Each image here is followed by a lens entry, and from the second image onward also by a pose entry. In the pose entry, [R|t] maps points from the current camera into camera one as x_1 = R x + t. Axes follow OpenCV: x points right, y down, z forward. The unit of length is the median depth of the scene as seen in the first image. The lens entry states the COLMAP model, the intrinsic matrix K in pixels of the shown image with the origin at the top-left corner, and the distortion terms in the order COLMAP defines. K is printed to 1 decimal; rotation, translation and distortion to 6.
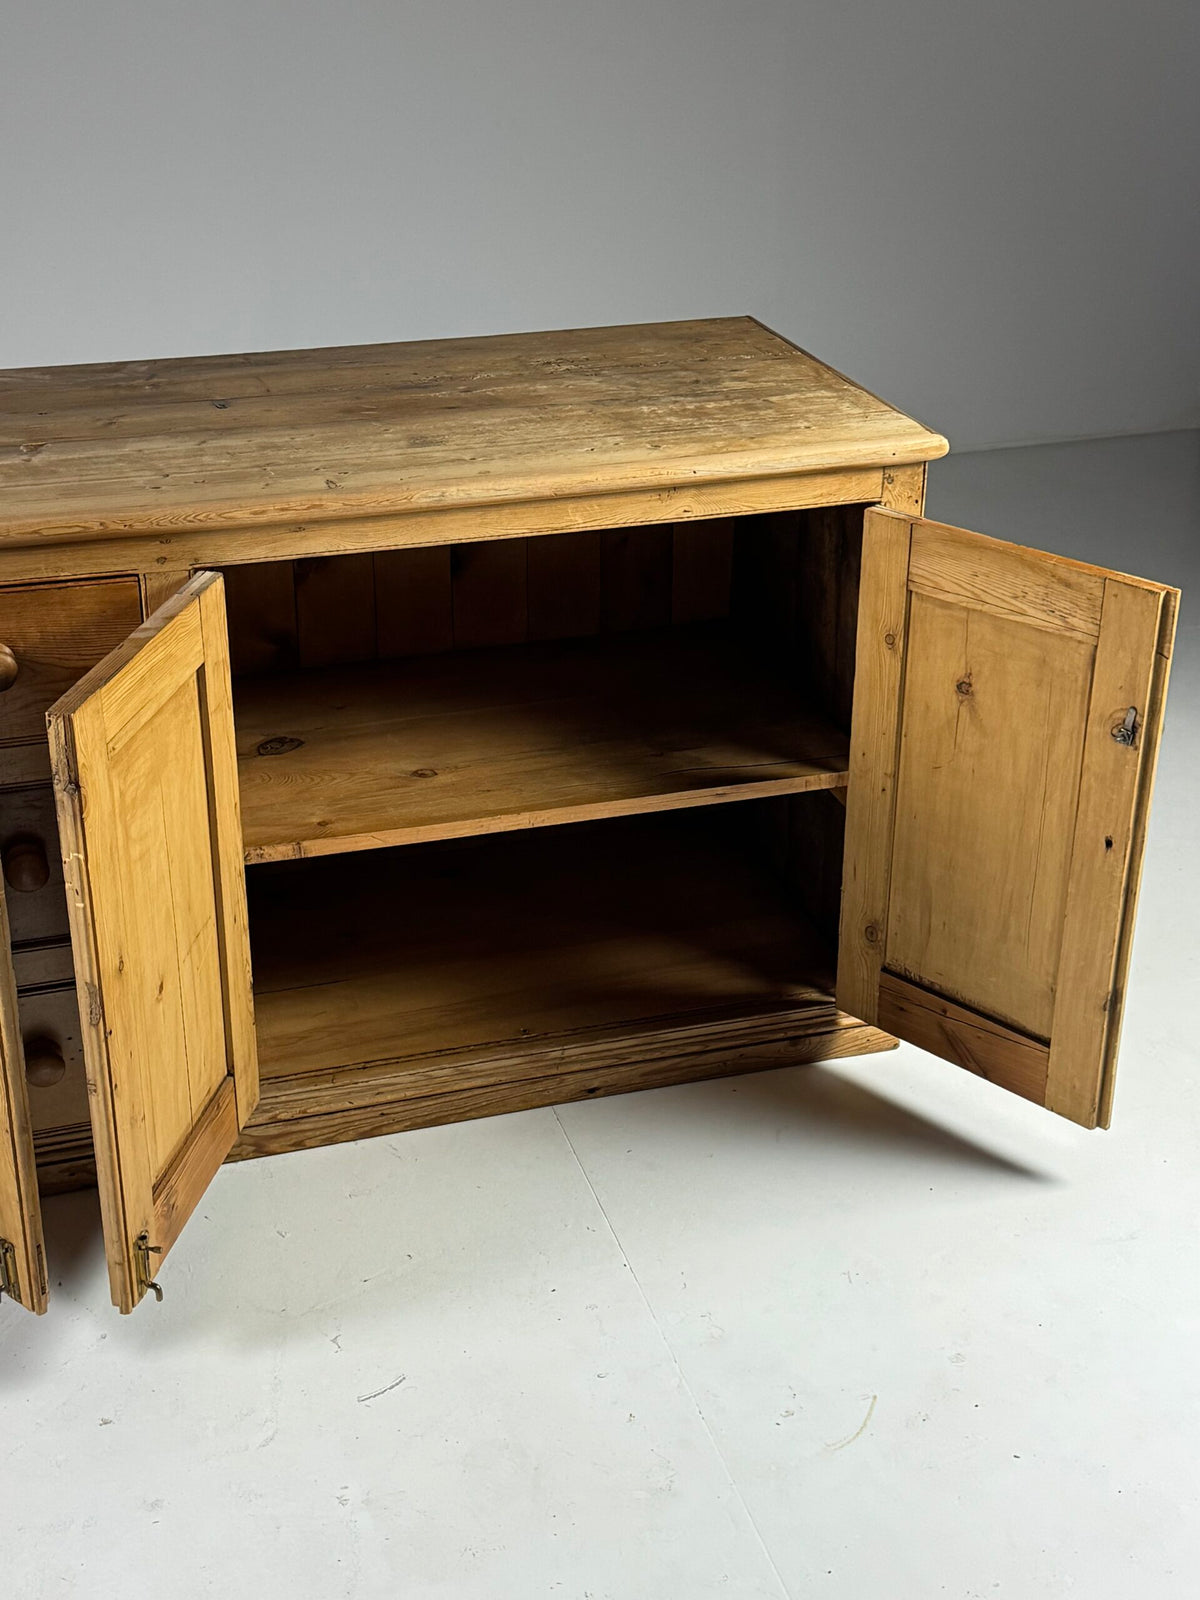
lens RADIAL K [[2150.9, 0, 611.2], [0, 2150.9, 816.7], [0, 0, 1]] dist [0.131932, 0.000000]
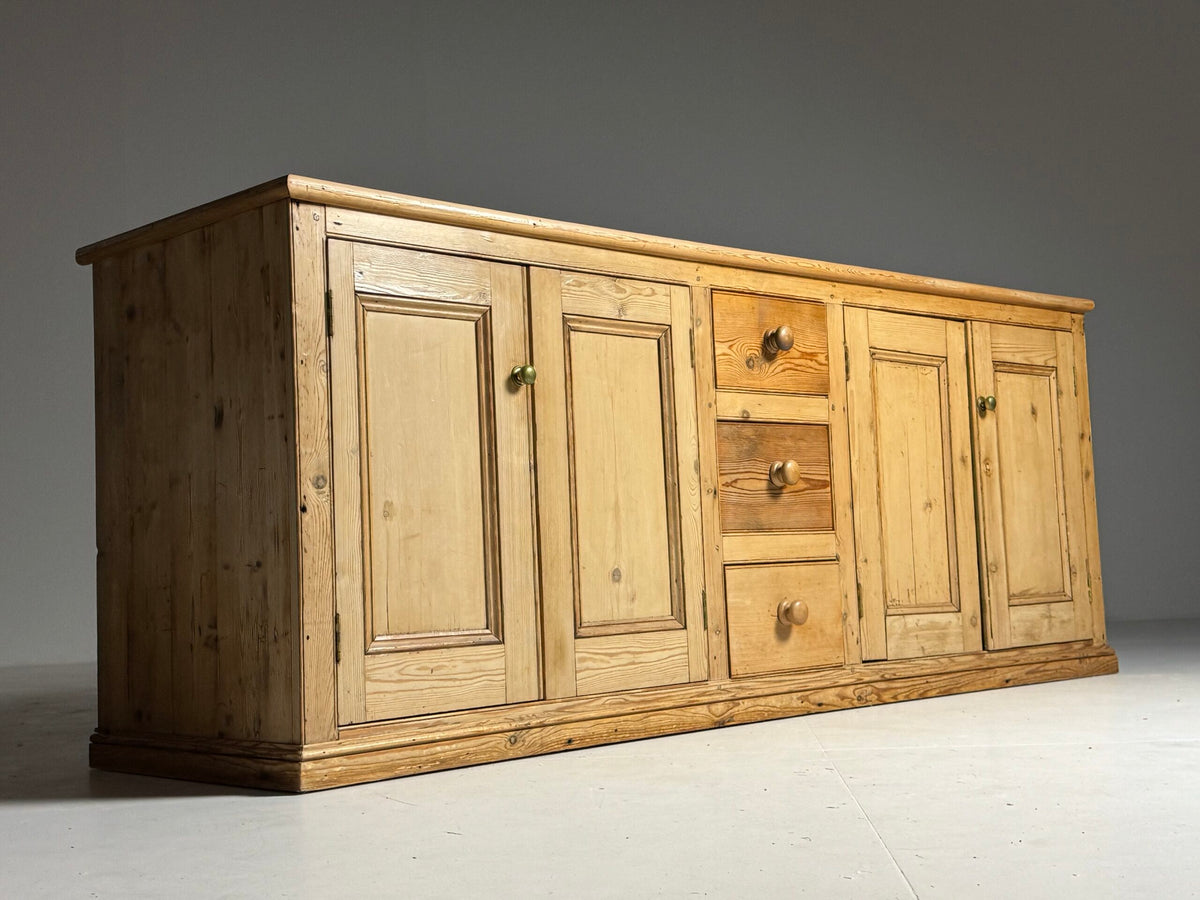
lens RADIAL K [[1593.3, 0, 590.5], [0, 1593.3, 446.0], [0, 0, 1]] dist [0.153881, 0.000000]
pose [[0.903039, -0.009098, 0.429463, -0.891564], [0.227101, 0.858739, -0.459338, 0.509477], [-0.364618, 0.512332, 0.777541, 0.110352]]
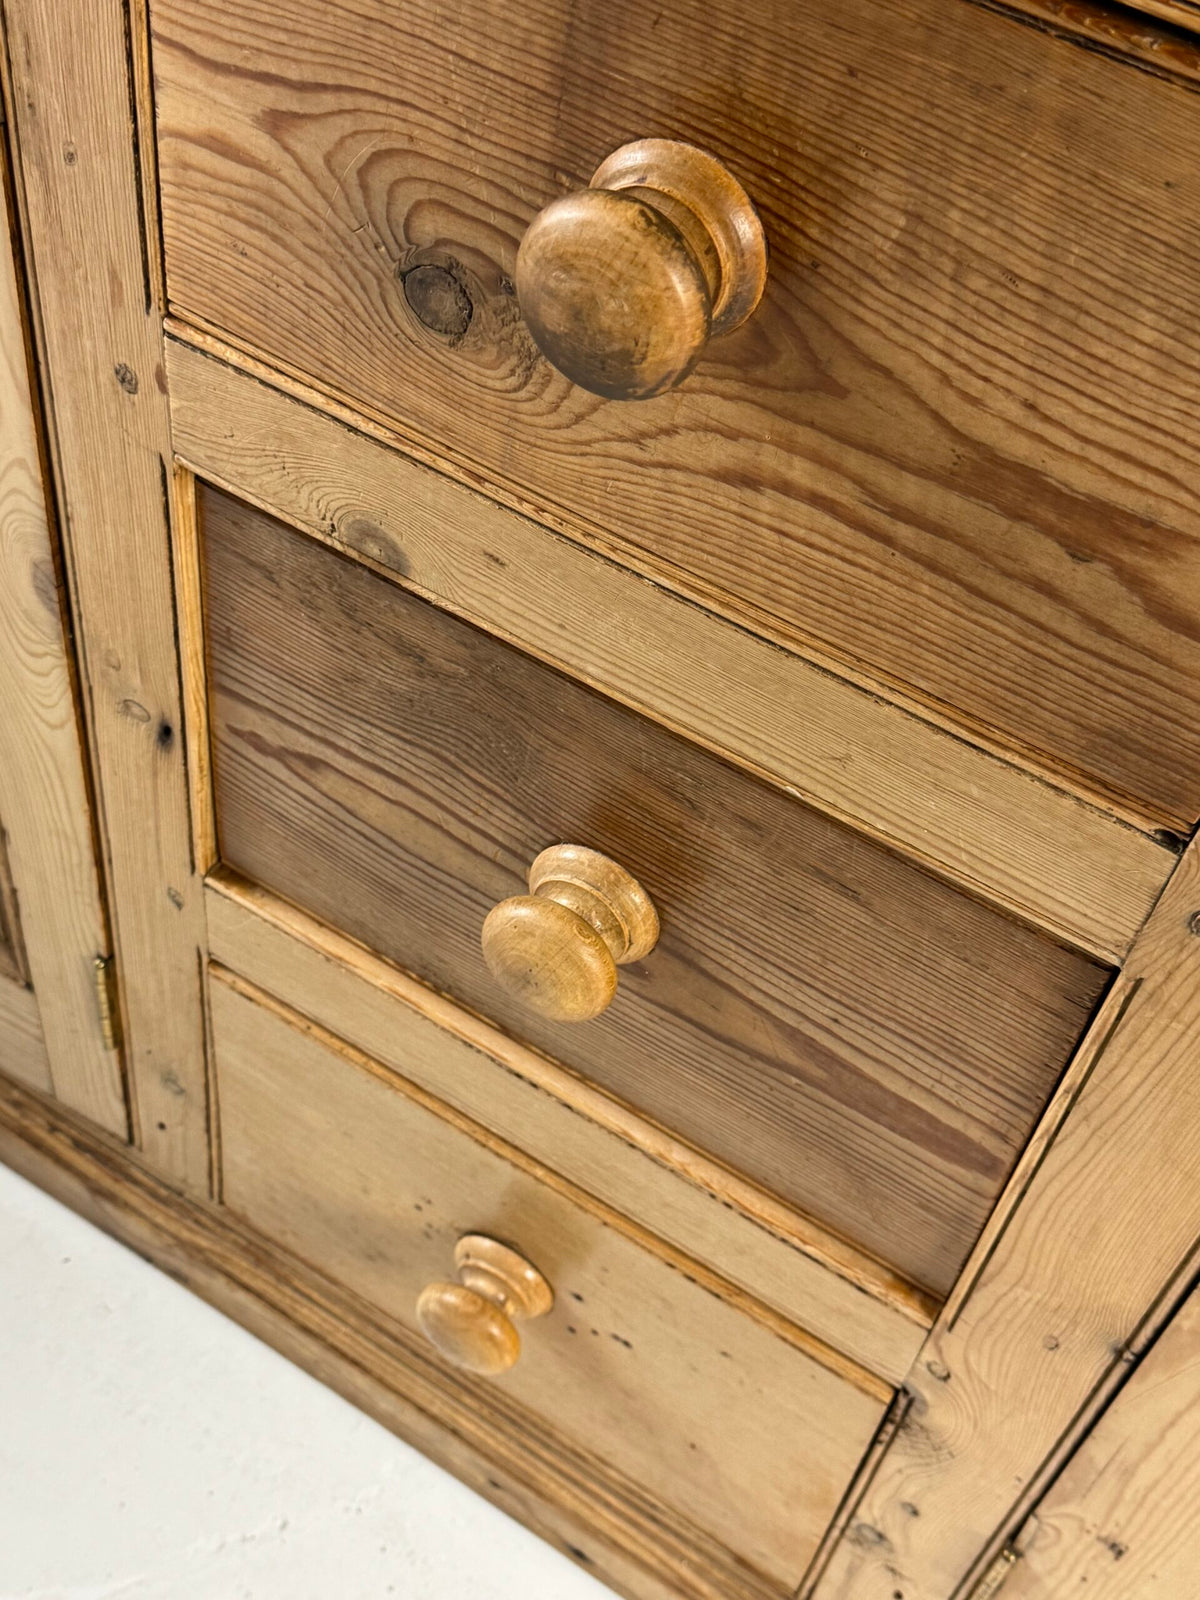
lens RADIAL K [[1968.2, 0, 597.1], [0, 1968.2, 807.7], [0, 0, 1]] dist [0.086420, 0.000000]
pose [[0.633840, 0.625029, -0.455616, -0.156732], [-0.430446, 0.774459, 0.463605, -0.106572], [0.642622, -0.097733, 0.759924, 0.789817]]
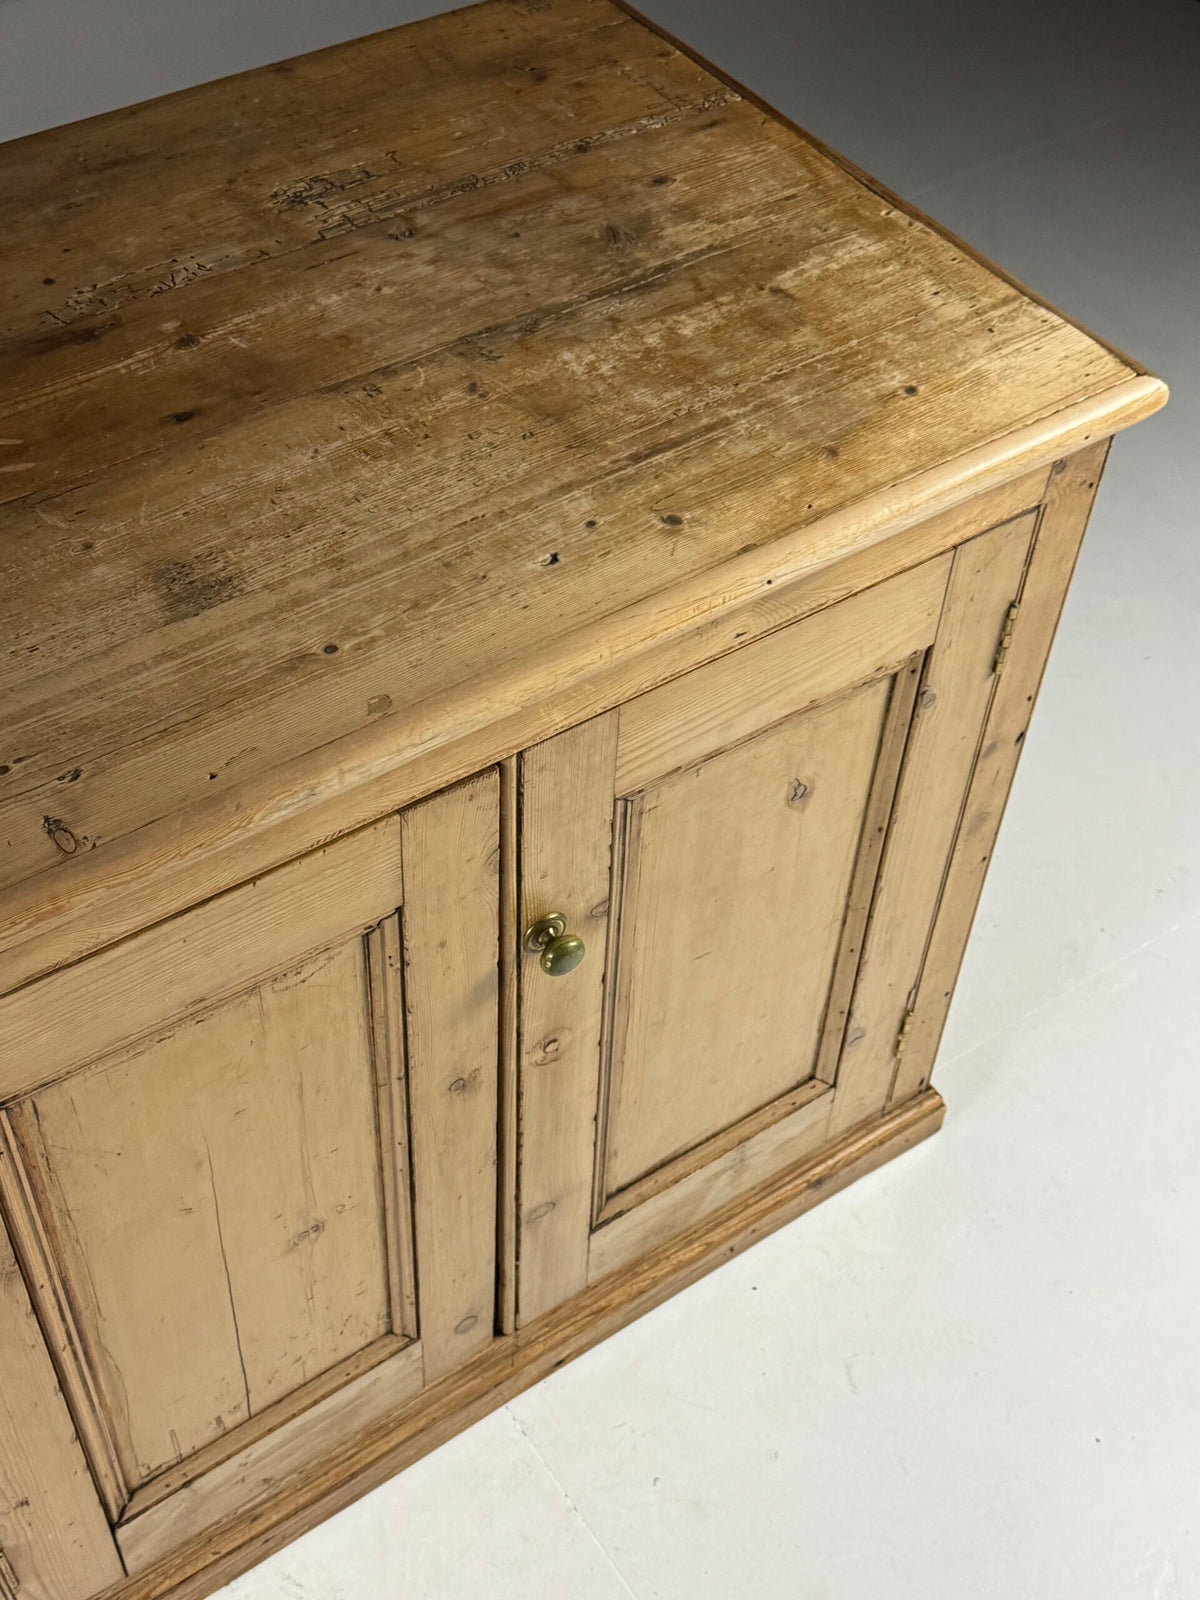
lens RADIAL K [[1968.2, 0, 622.0], [0, 1968.2, 813.1], [0, 0, 1]] dist [0.086420, 0.000000]
pose [[0.949929, -0.205088, 0.235742, -0.109815], [0.099451, 0.913662, 0.394120, -0.289476], [-0.296218, -0.350941, 0.888310, 0.583370]]
